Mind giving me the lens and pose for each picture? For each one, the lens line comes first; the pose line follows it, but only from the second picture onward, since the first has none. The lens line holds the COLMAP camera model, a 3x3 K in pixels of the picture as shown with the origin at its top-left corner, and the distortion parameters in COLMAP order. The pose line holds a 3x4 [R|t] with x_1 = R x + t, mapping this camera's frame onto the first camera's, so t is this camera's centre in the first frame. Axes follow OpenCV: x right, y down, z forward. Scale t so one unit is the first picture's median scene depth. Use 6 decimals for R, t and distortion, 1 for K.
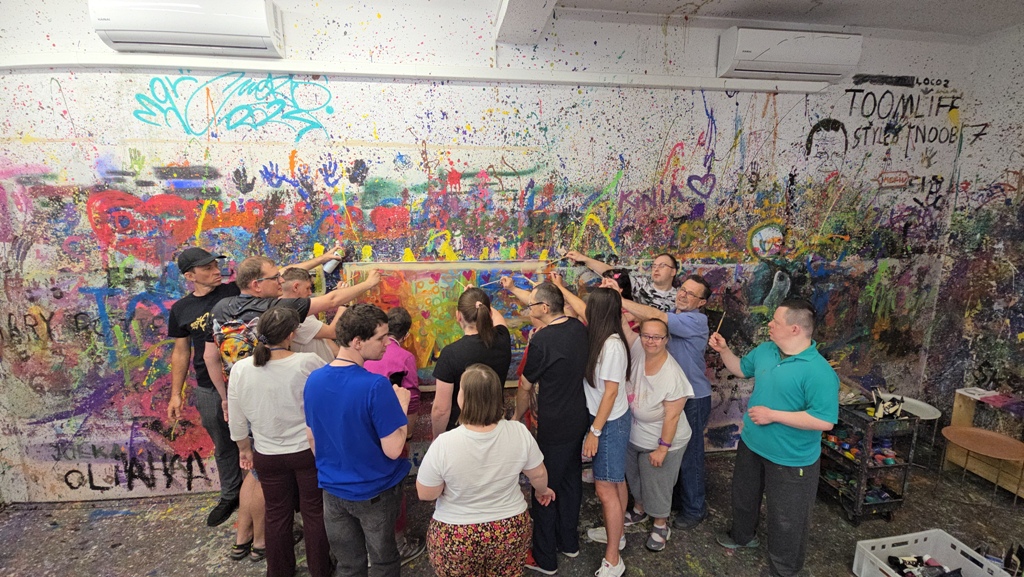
lens RADIAL K [[425.3, 0, 526.0], [0, 425.3, 285.7], [0, 0, 1]] dist [0.009589, -0.008868]
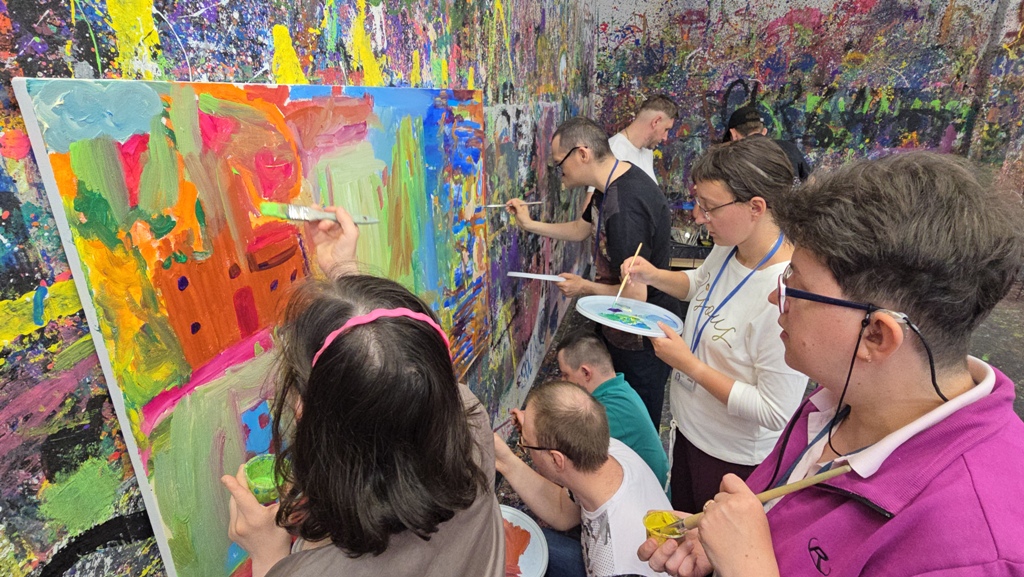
lens RADIAL K [[525.9, 0, 528.0], [0, 525.9, 287.9], [0, 0, 1]] dist [0.006193, -0.002555]
pose [[0.366400, -0.322229, 0.872880, -0.533887], [0.173741, 0.945313, 0.276038, -0.004410], [-0.914092, 0.050515, 0.402348, 0.747286]]
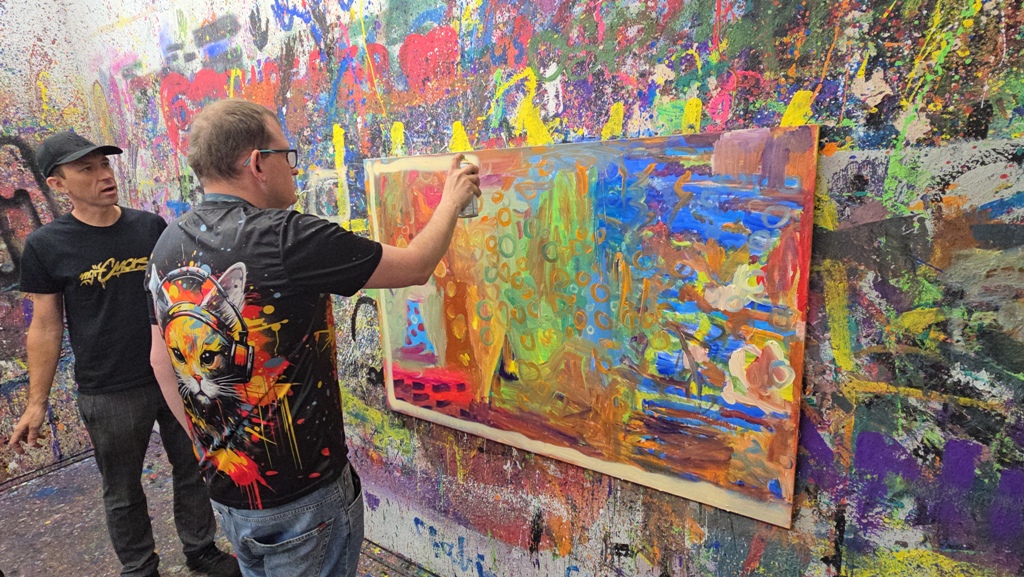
lens RADIAL K [[525.9, 0, 524.5], [0, 525.9, 287.4], [0, 0, 1]] dist [0.006193, -0.002555]
pose [[0.752337, 0.103818, -0.650546, 0.157108], [-0.081895, 0.994583, 0.064013, 0.045202], [0.653668, 0.005117, 0.756764, 0.617285]]
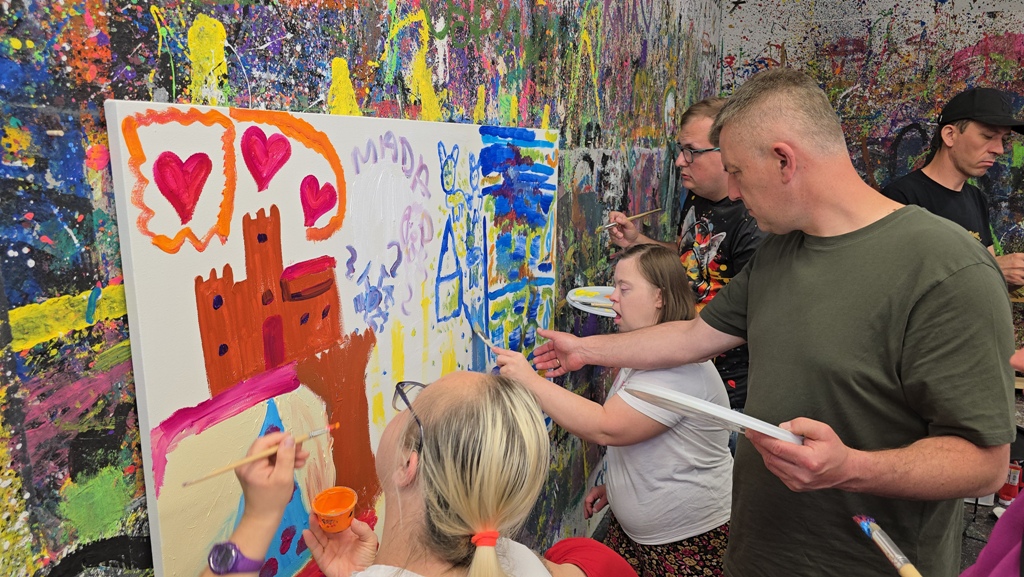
lens RADIAL K [[691.3, 0, 520.2], [0, 691.3, 286.7], [0, 0, 1]] dist [0.054892, -0.052535]
pose [[0.517602, -0.168786, 0.838809, -0.574058], [0.148004, 0.983234, 0.106519, 0.012666], [-0.842724, 0.069013, 0.533904, 0.702819]]
